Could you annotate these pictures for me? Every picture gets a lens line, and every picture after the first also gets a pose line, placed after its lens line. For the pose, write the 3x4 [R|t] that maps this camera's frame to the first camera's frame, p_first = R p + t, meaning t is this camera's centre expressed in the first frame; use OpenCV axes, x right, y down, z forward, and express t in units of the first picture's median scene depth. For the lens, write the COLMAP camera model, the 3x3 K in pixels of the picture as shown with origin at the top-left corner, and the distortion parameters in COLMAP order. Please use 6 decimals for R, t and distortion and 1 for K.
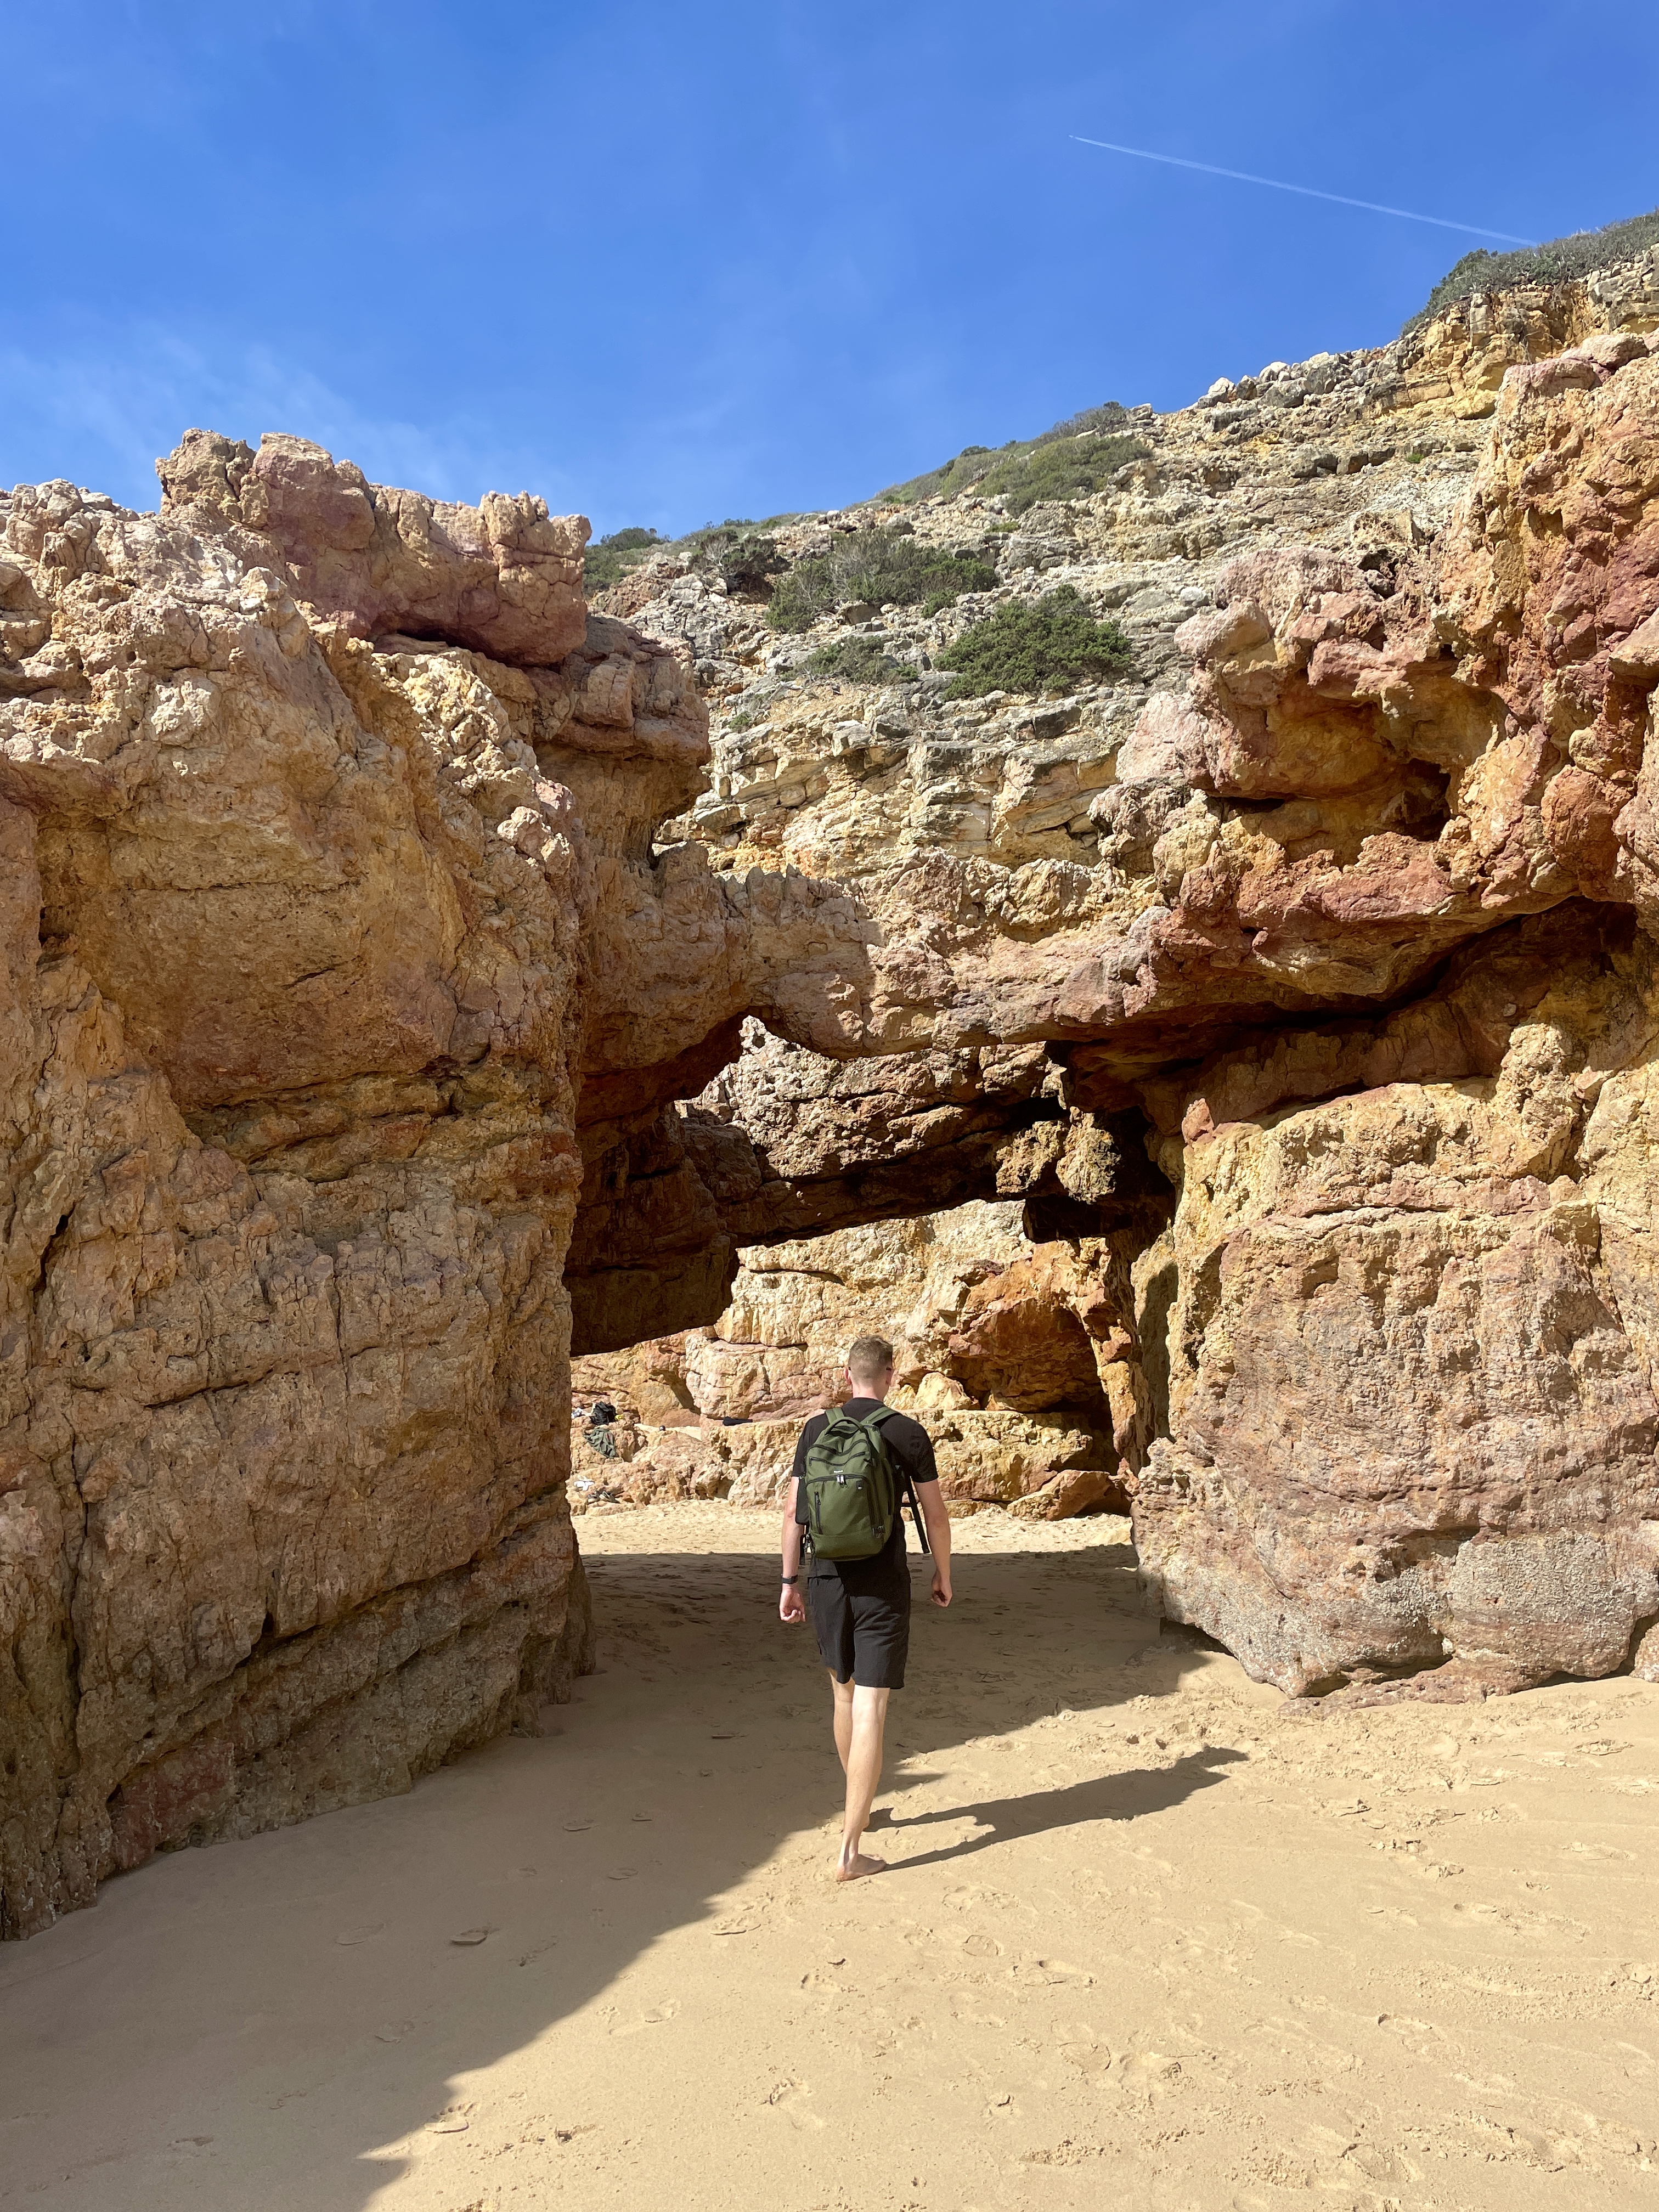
lens RADIAL K [[1660.3, 0, 830.7], [0, 1660.3, 1100.6], [0, 0, 1]] dist [0.065516, -0.083481]
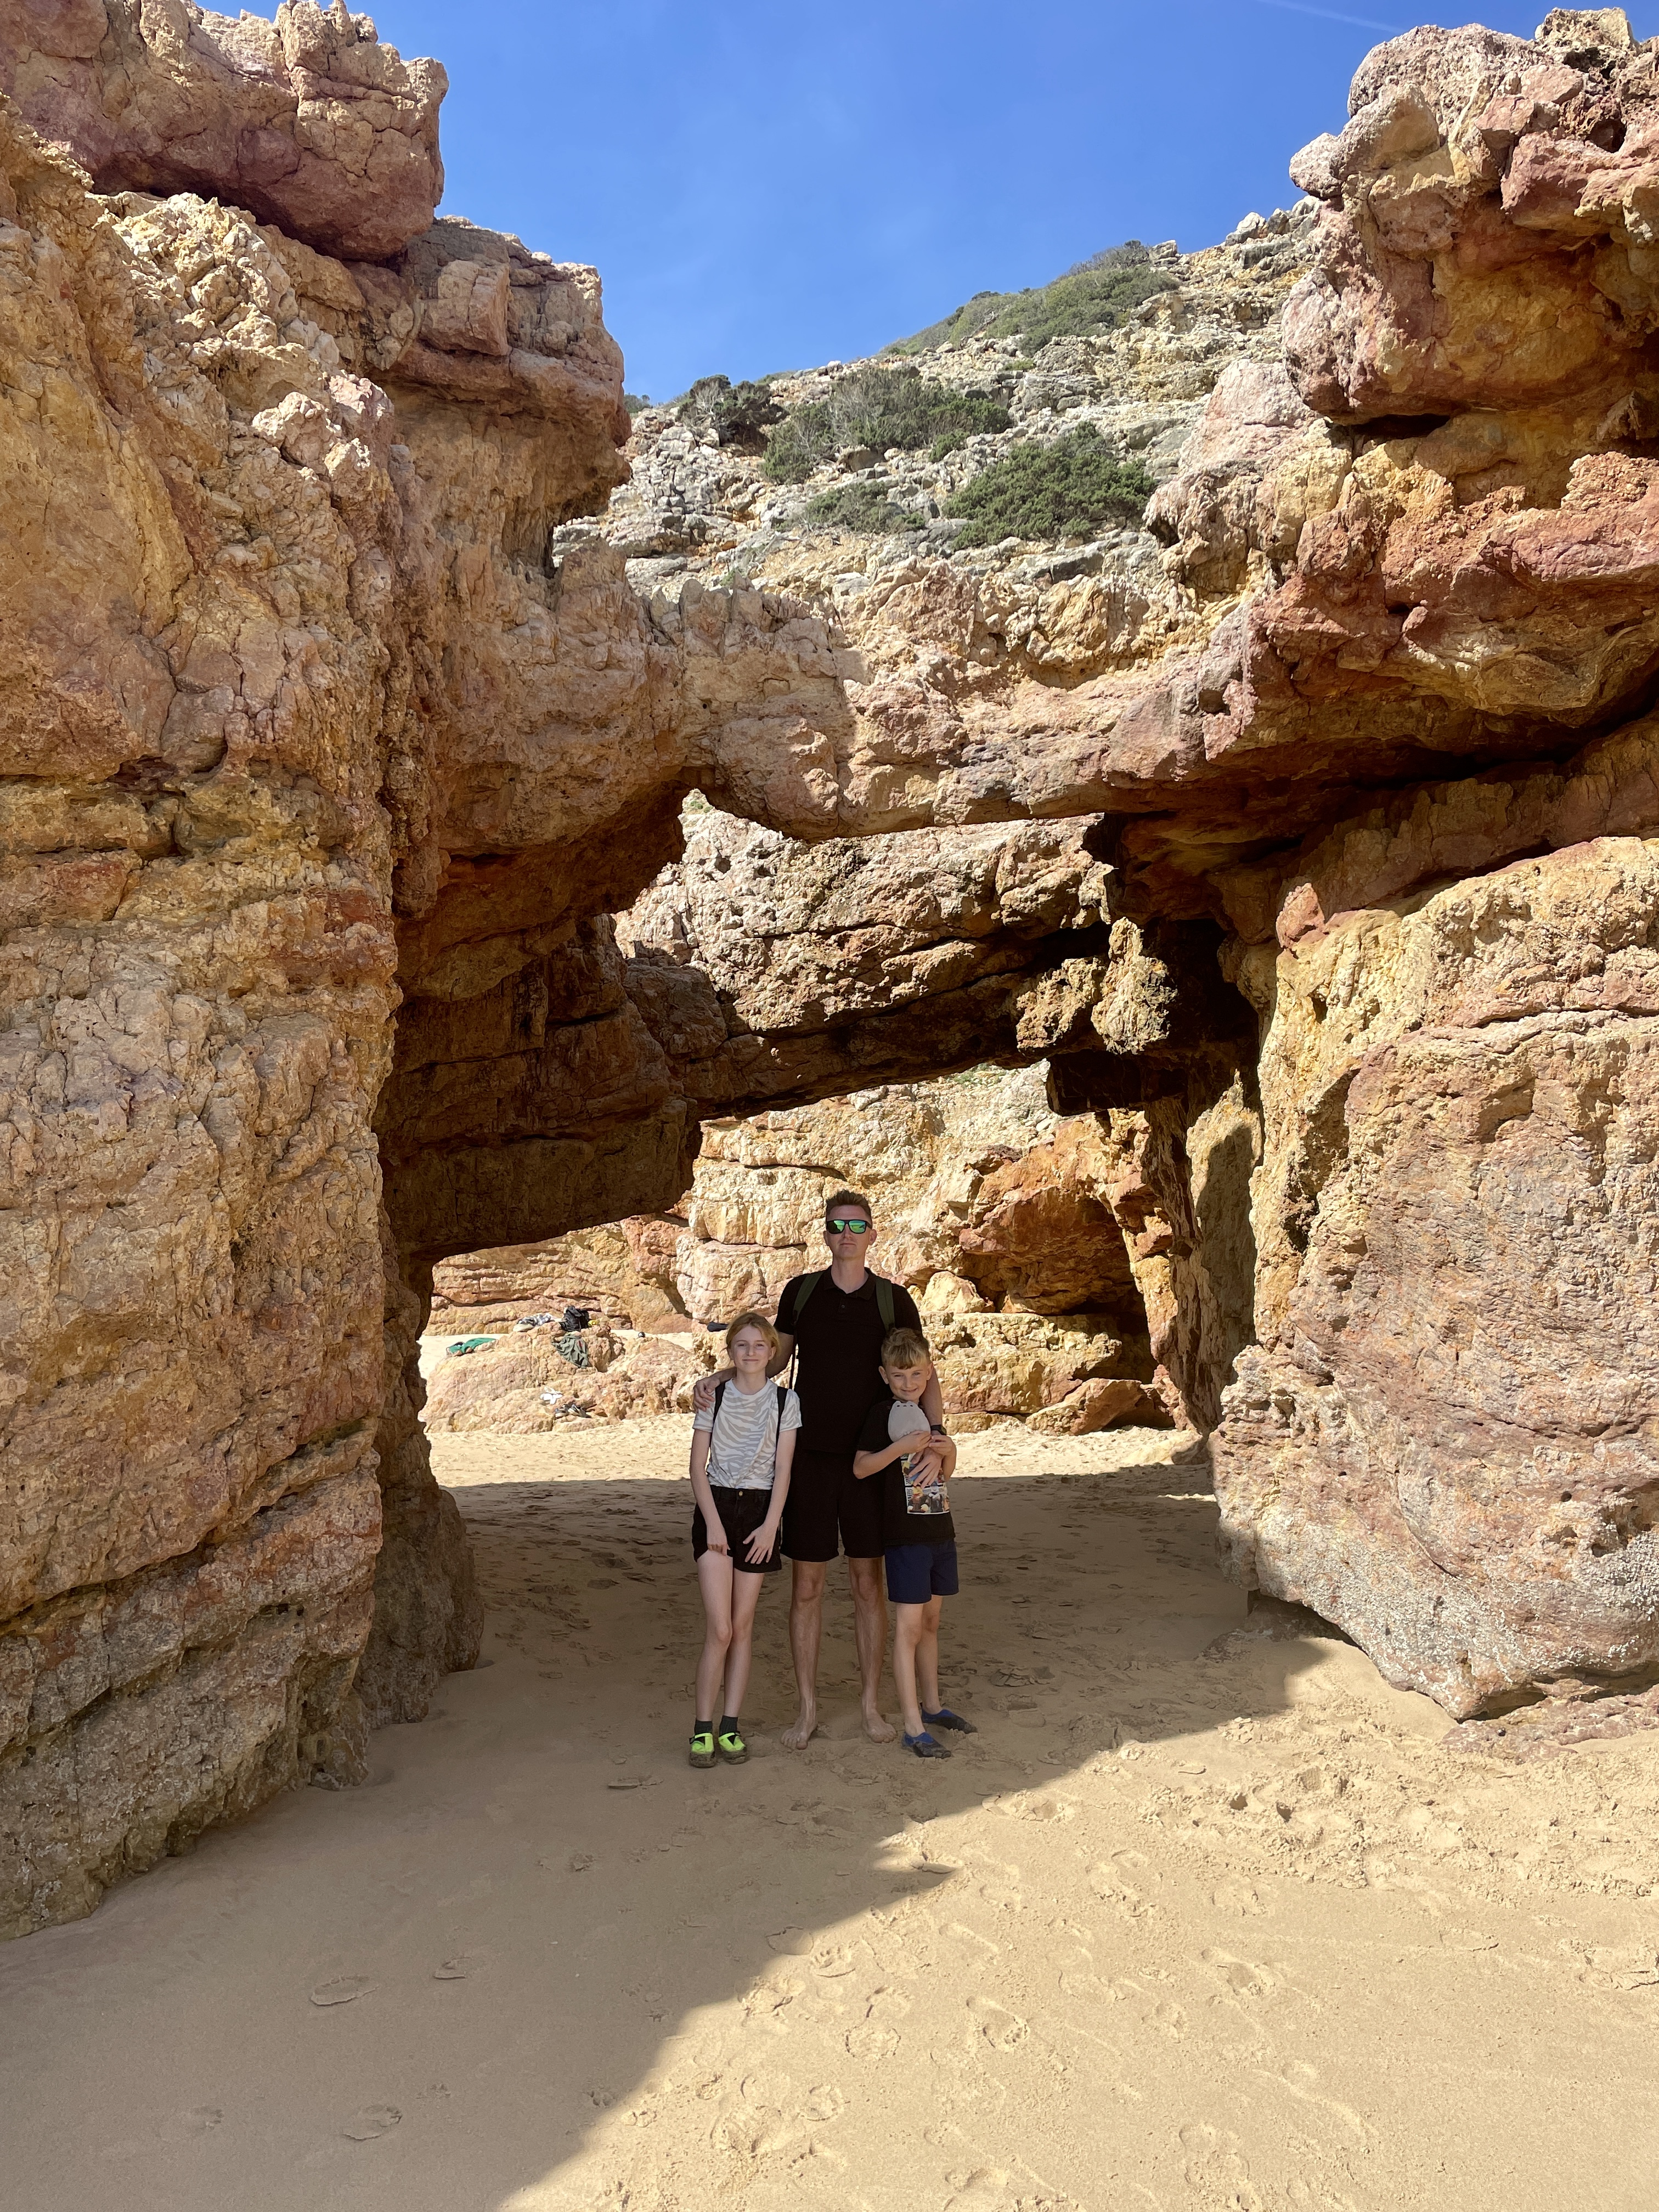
lens RADIAL K [[1660.3, 0, 812.9], [0, 1660.3, 1125.8], [0, 0, 1]] dist [0.065516, -0.083481]
pose [[0.999803, -0.008458, -0.017952, 0.022216], [0.009696, 0.997499, 0.070009, 0.055781], [0.017315, -0.070169, 0.997385, 0.287669]]
